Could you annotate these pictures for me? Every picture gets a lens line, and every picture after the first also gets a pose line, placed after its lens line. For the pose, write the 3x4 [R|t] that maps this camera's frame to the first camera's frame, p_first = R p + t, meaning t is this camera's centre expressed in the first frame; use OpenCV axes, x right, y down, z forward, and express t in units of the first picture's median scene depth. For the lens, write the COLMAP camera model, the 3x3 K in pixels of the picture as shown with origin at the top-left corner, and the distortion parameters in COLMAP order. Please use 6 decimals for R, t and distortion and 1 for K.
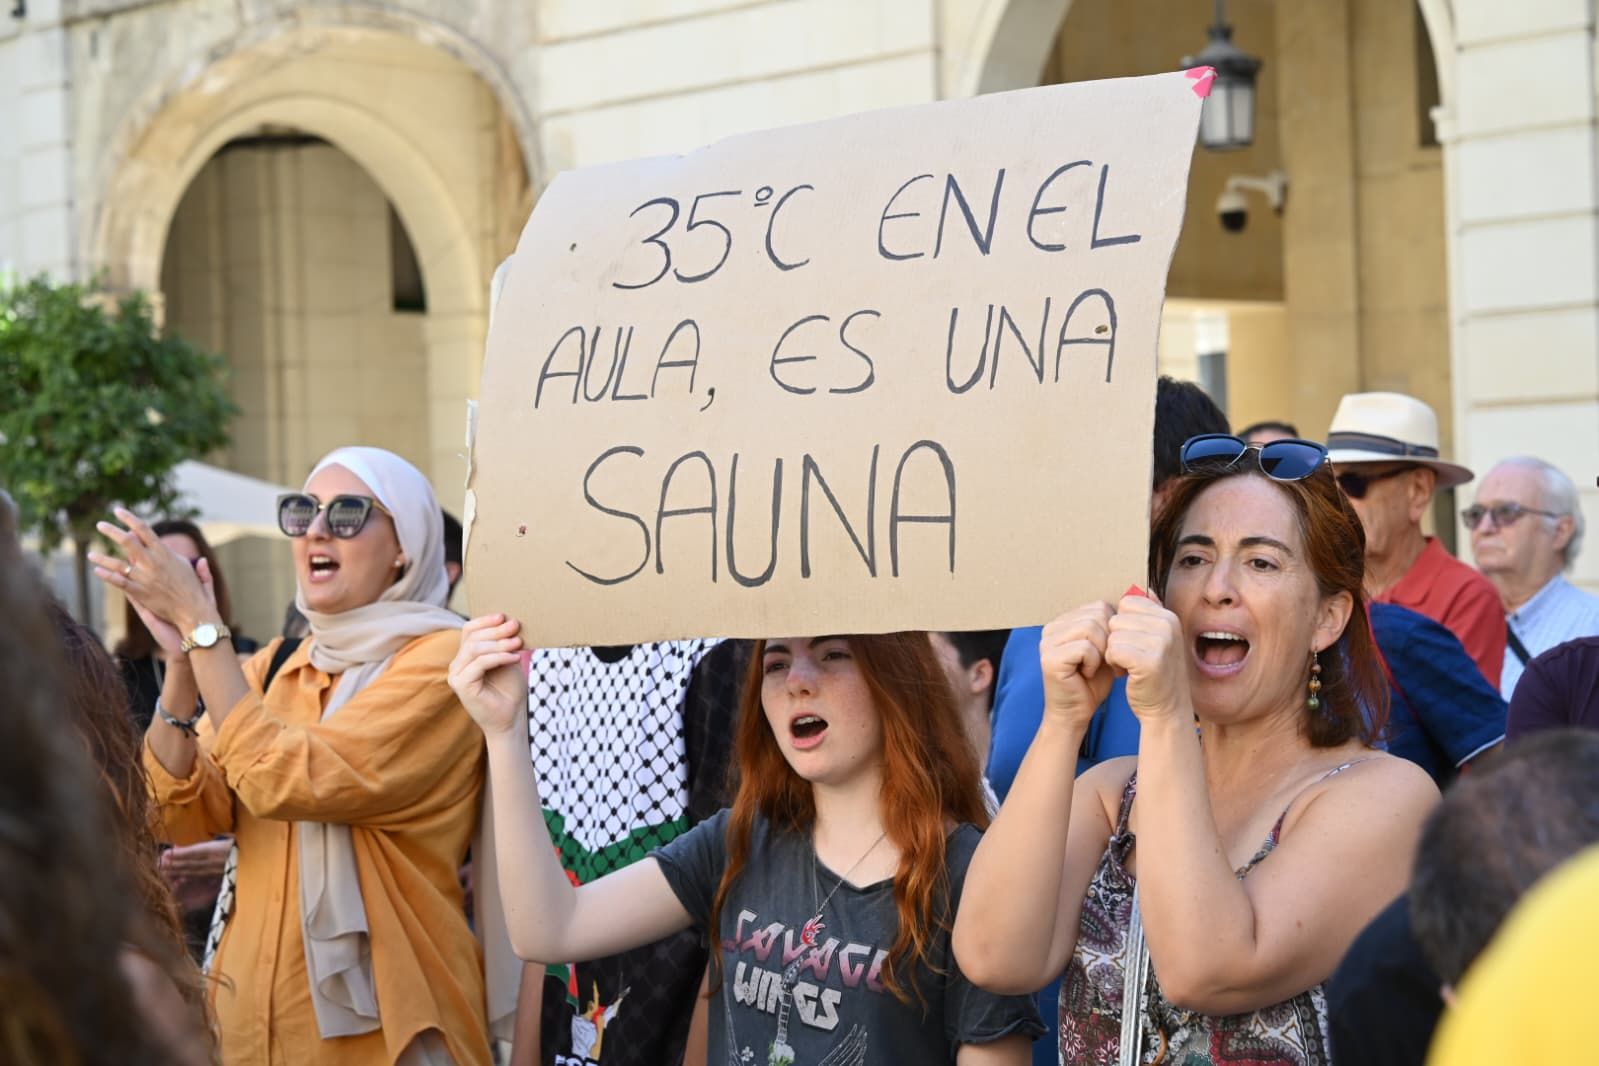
lens RADIAL K [[3683.6, 0, 799.5], [0, 3683.6, 533.0], [0, 0, 1]] dist [0.040630, 0.295201]
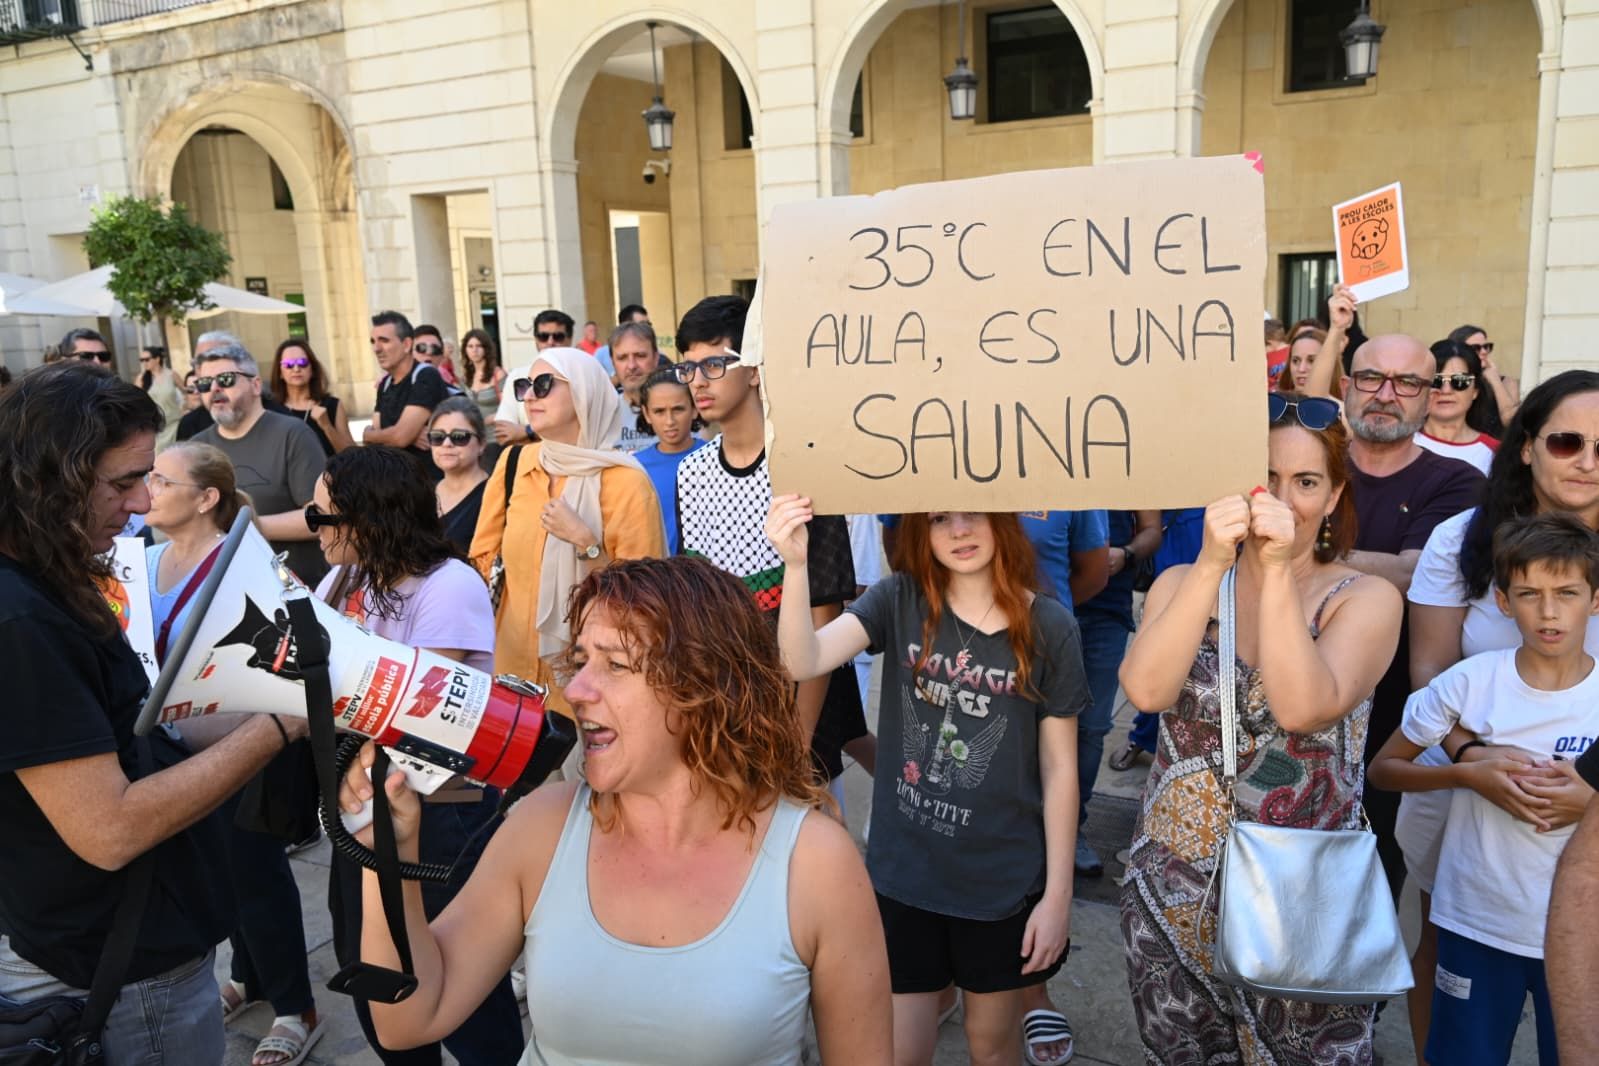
lens RADIAL K [[1305.3, 0, 800.6], [0, 1305.3, 557.3], [0, 0, 1]] dist [0.018348, -0.002167]
pose [[0.956509, -0.064938, 0.284383, -0.059221], [0.005677, 0.978865, 0.204428, -0.016475], [-0.291648, -0.193923, 0.936662, 0.107567]]
